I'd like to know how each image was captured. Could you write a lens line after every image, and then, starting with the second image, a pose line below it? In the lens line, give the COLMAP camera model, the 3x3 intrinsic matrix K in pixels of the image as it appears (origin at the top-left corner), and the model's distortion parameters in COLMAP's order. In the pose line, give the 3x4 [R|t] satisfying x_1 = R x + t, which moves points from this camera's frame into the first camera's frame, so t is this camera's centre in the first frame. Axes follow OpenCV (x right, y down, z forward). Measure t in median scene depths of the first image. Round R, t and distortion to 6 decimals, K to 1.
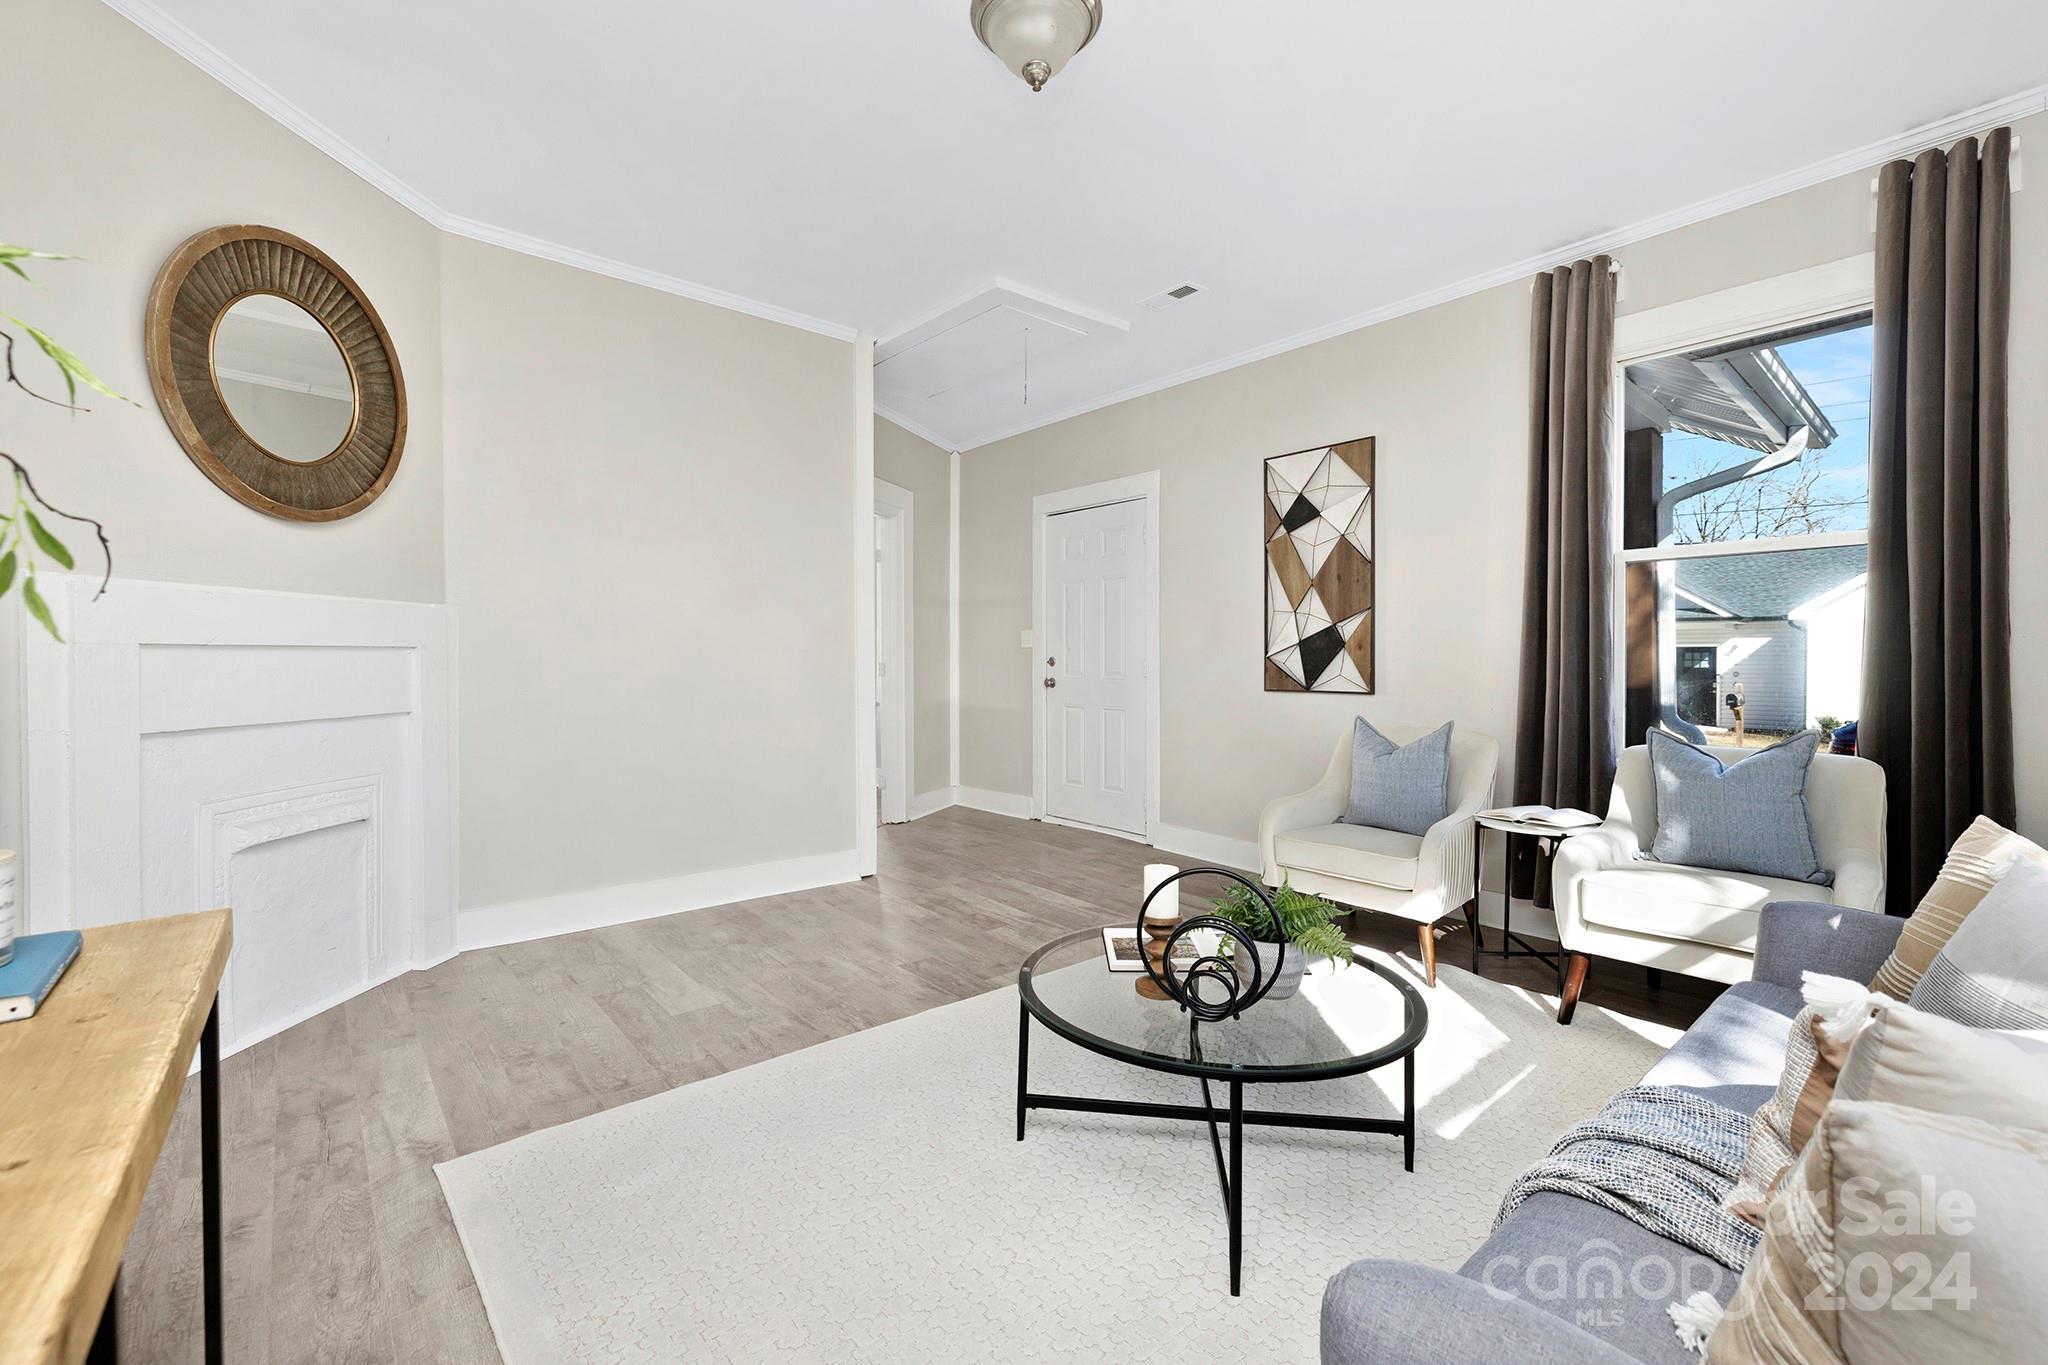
lens RADIAL K [[876.1, 0, 1043.0], [0, 876.1, 675.2], [0, 0, 1]] dist [0.001176, 0.000088]
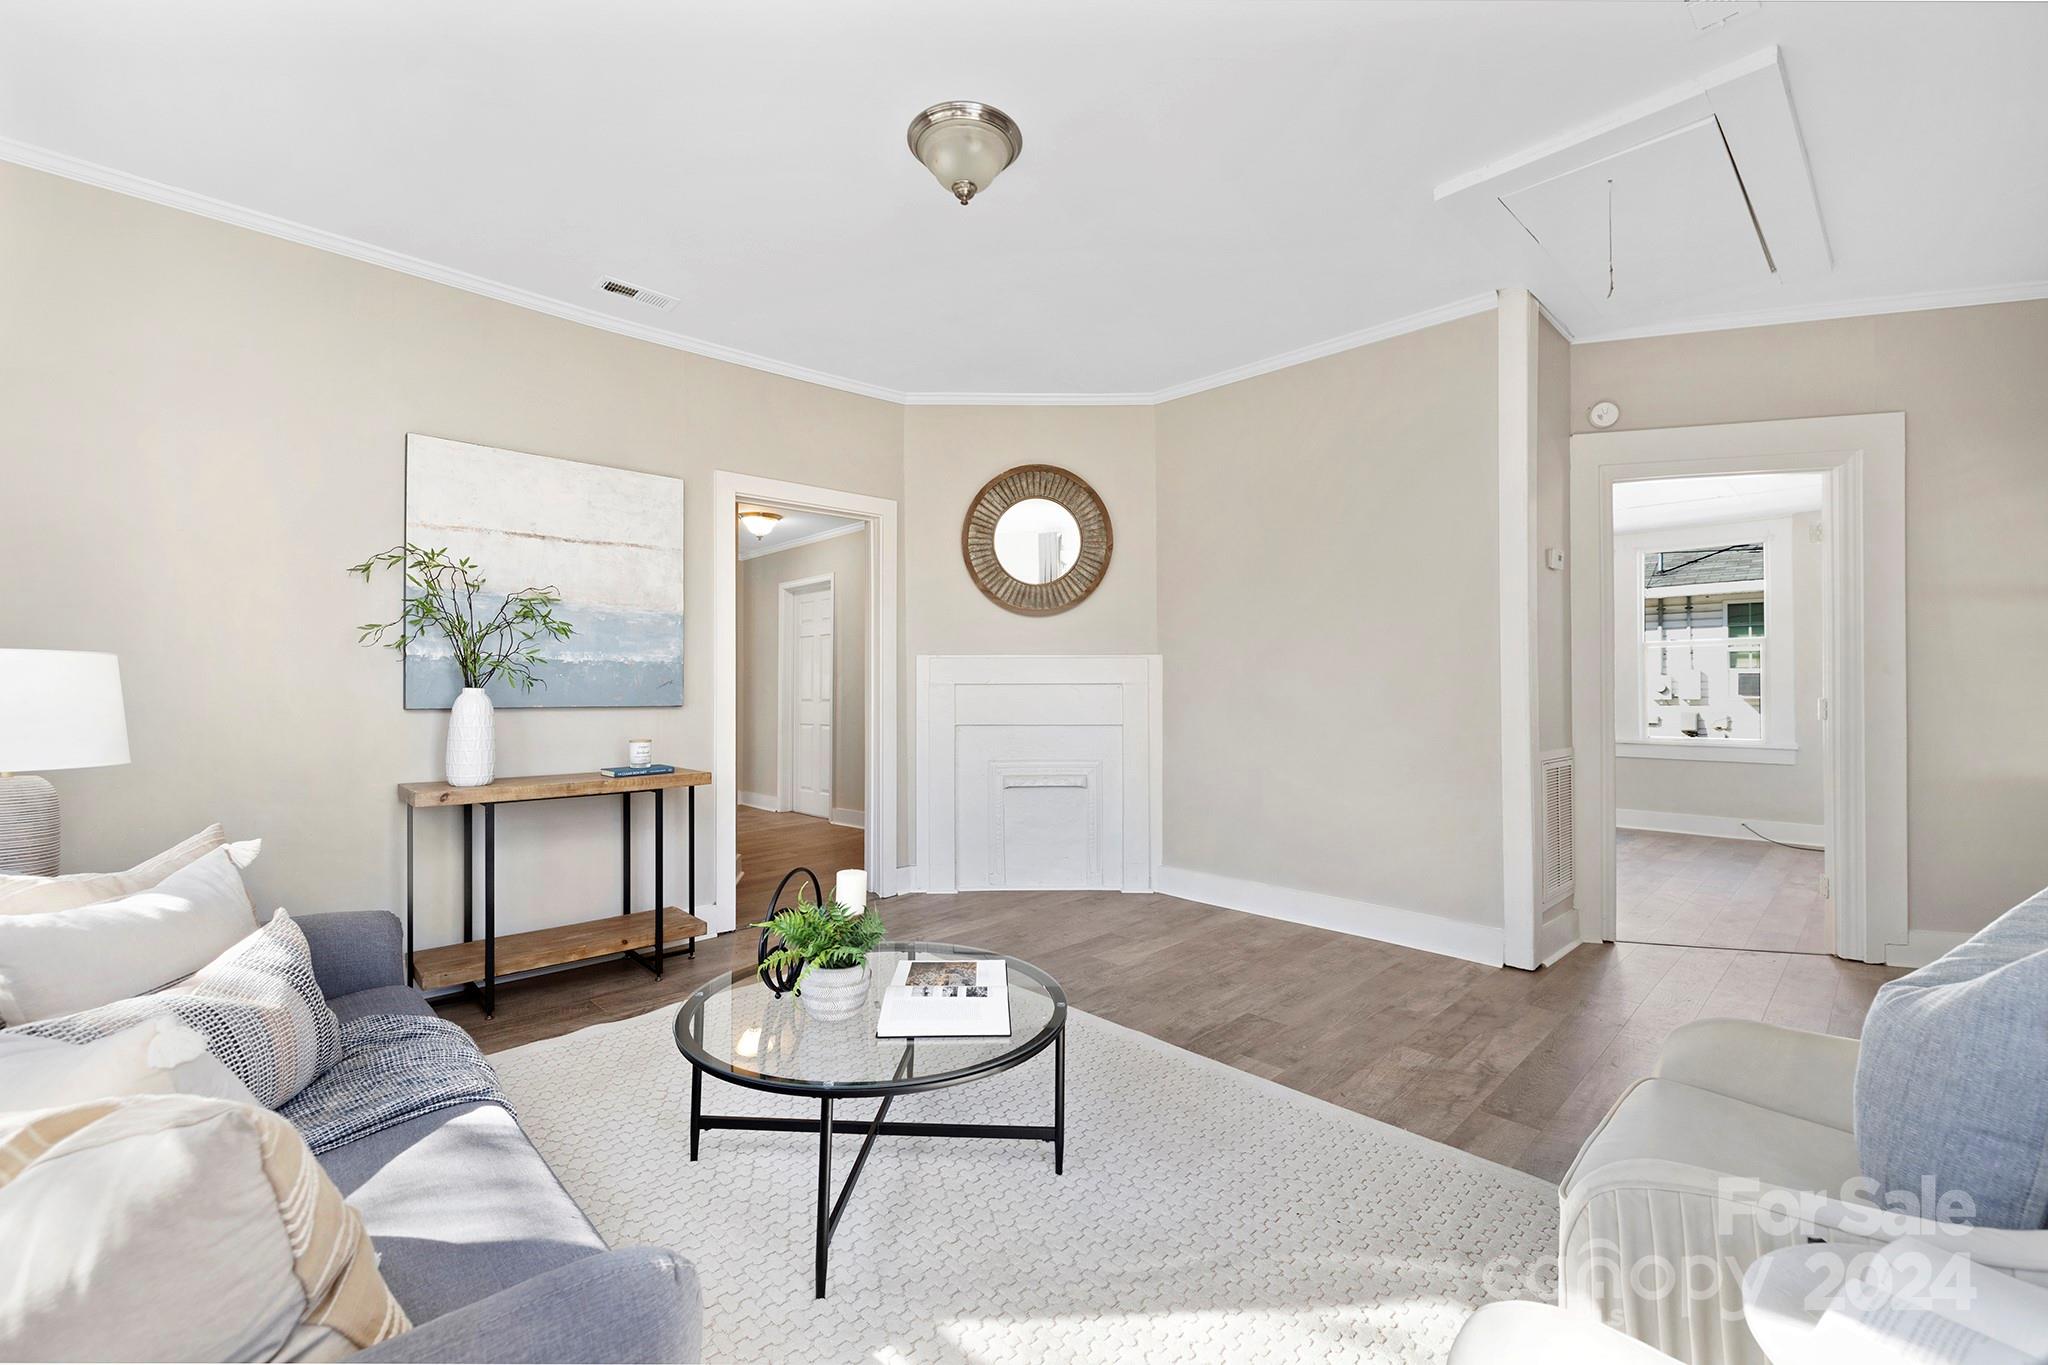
lens RADIAL K [[869.6, 0, 1014.0], [0, 869.6, 678.7], [0, 0, 1]] dist [-0.001191, -0.000255]
pose [[0.033718, -0.013807, -0.999336, 0.654046], [-0.019628, 0.999703, -0.014474, -0.011305], [0.999239, 0.020103, 0.033437, 0.595336]]
